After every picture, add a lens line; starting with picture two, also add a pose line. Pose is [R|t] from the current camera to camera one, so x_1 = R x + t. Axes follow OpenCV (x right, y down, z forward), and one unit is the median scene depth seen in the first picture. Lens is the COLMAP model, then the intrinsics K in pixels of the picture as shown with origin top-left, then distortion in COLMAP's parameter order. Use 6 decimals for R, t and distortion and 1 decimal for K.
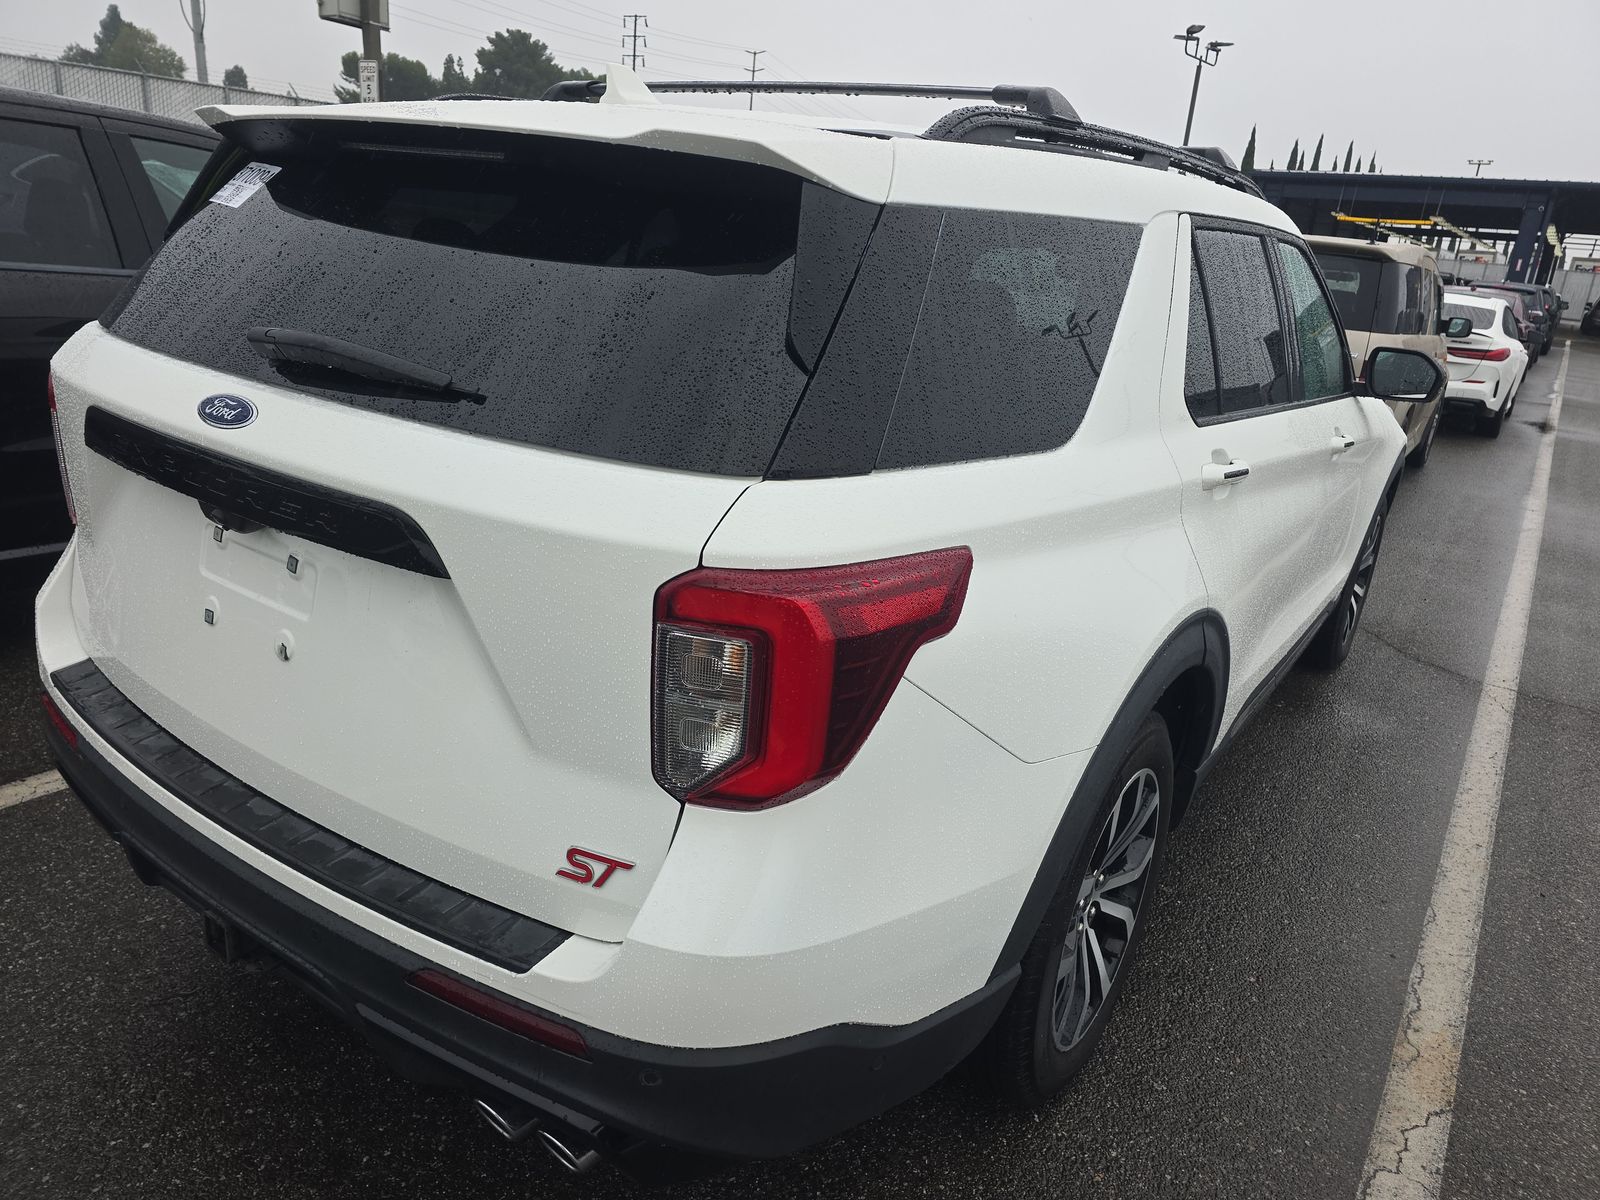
lens RADIAL K [[1081.4, 0, 799.0], [0, 1081.4, 601.1], [0, 0, 1]] dist [0.058246, -0.049095]
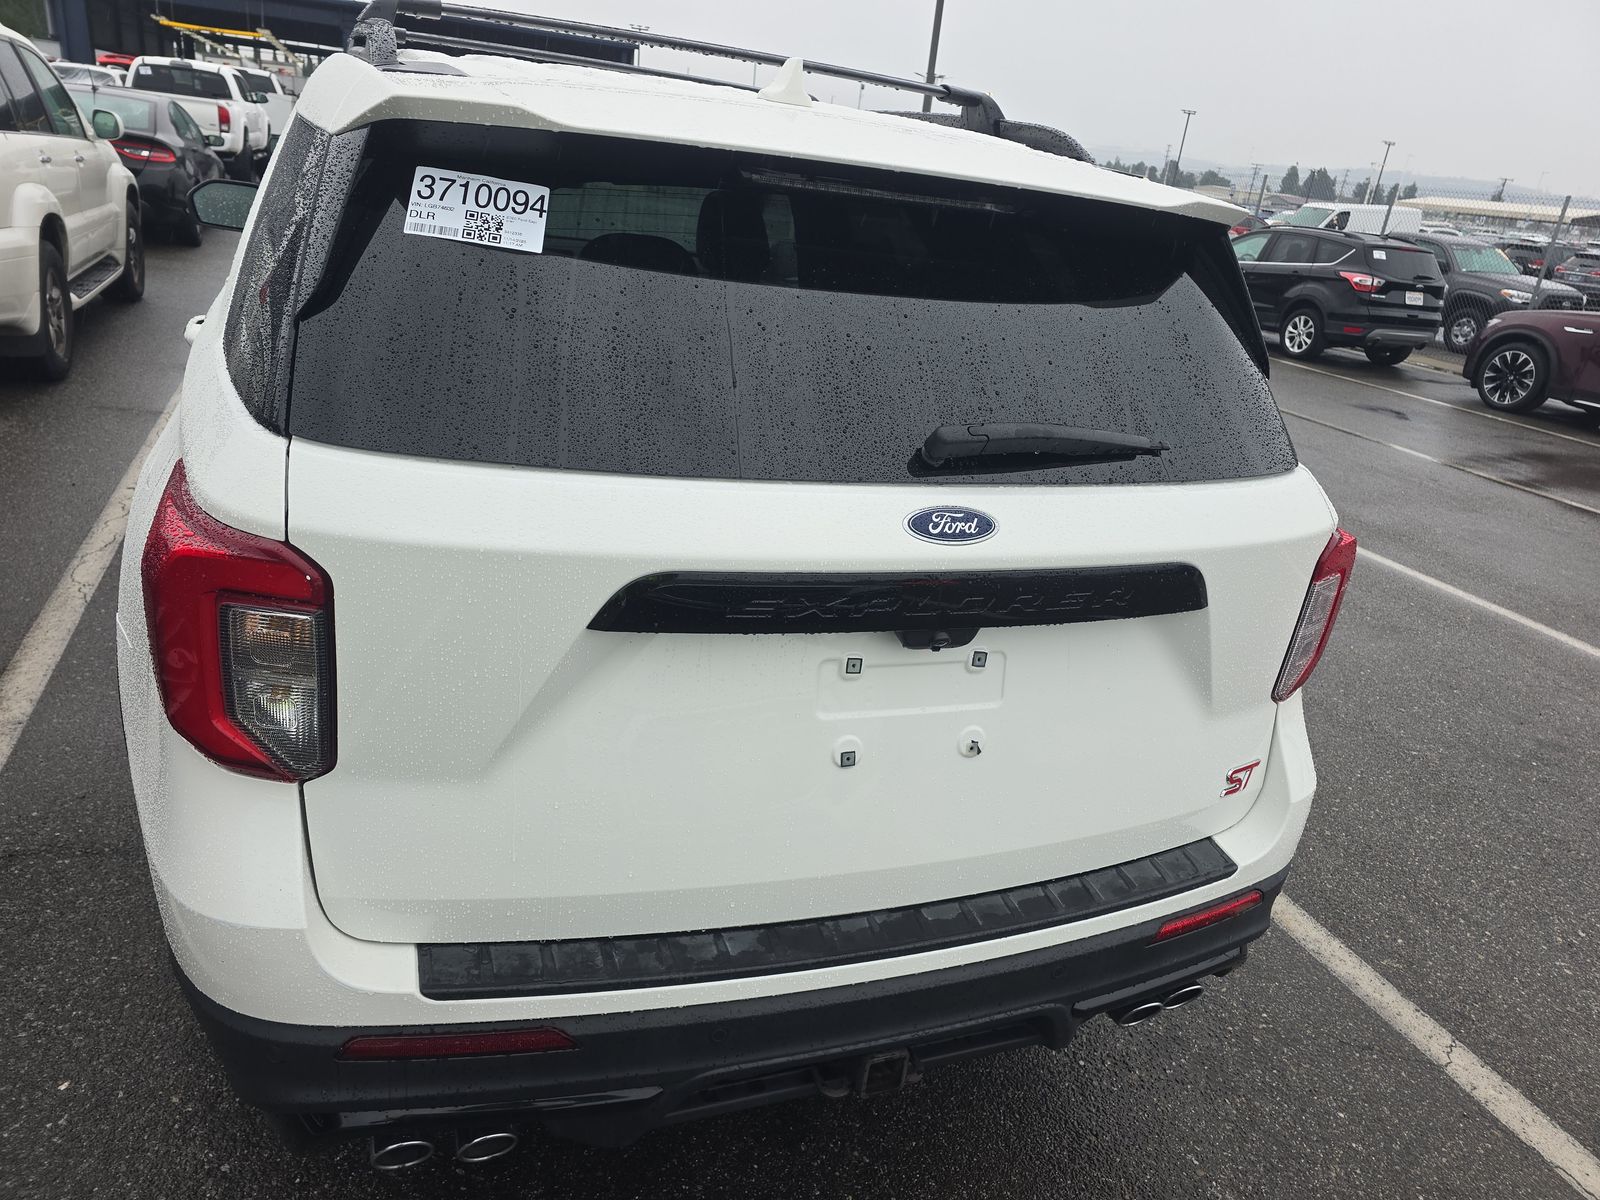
lens RADIAL K [[1081.4, 0, 802.6], [0, 1081.4, 596.8], [0, 0, 1]] dist [0.058246, -0.049095]
pose [[0.569333, -0.322961, 0.756014, -1.164548], [0.203929, 0.946343, 0.250694, -0.331440], [-0.796412, 0.011445, 0.604646, 0.501376]]
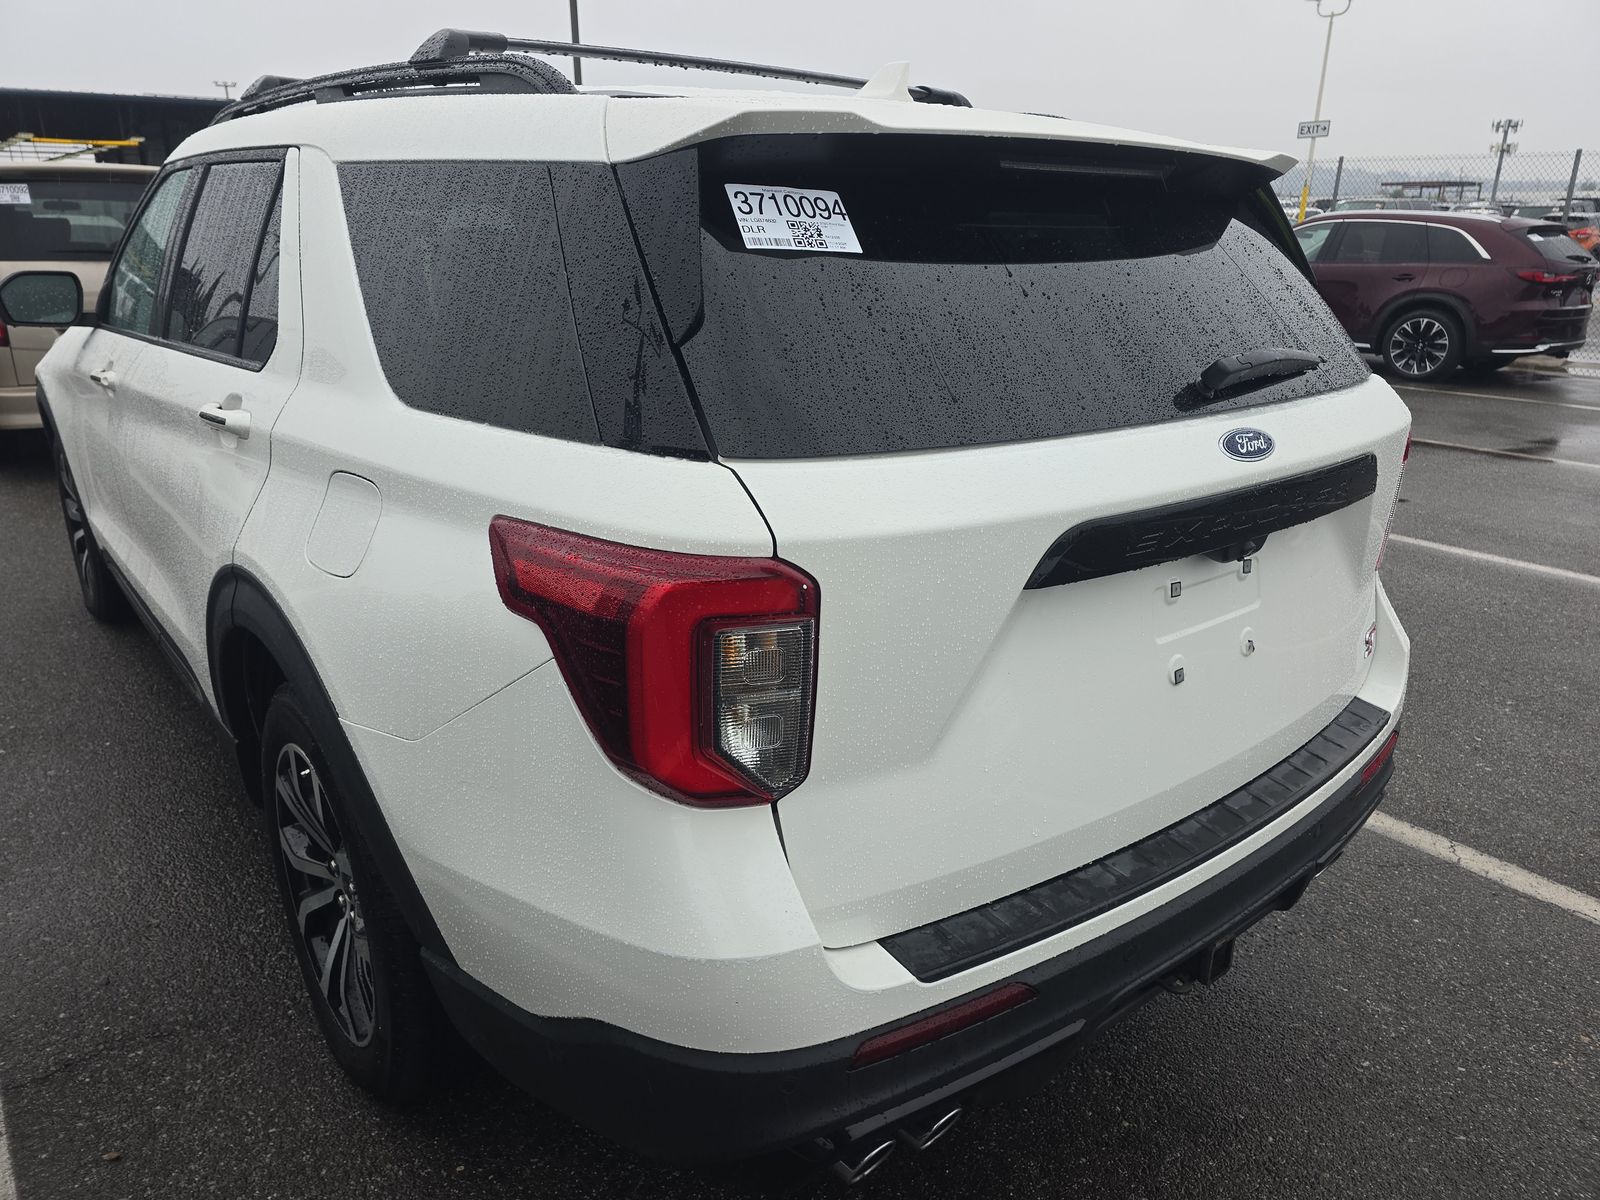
lens RADIAL K [[1081.4, 0, 804.9], [0, 1081.4, 598.7], [0, 0, 1]] dist [0.058246, -0.049095]
pose [[0.278885, -0.394806, 0.875415, -1.428483], [0.323529, 0.896920, 0.301437, -0.437024], [-0.904186, 0.199156, 0.377868, 0.917795]]
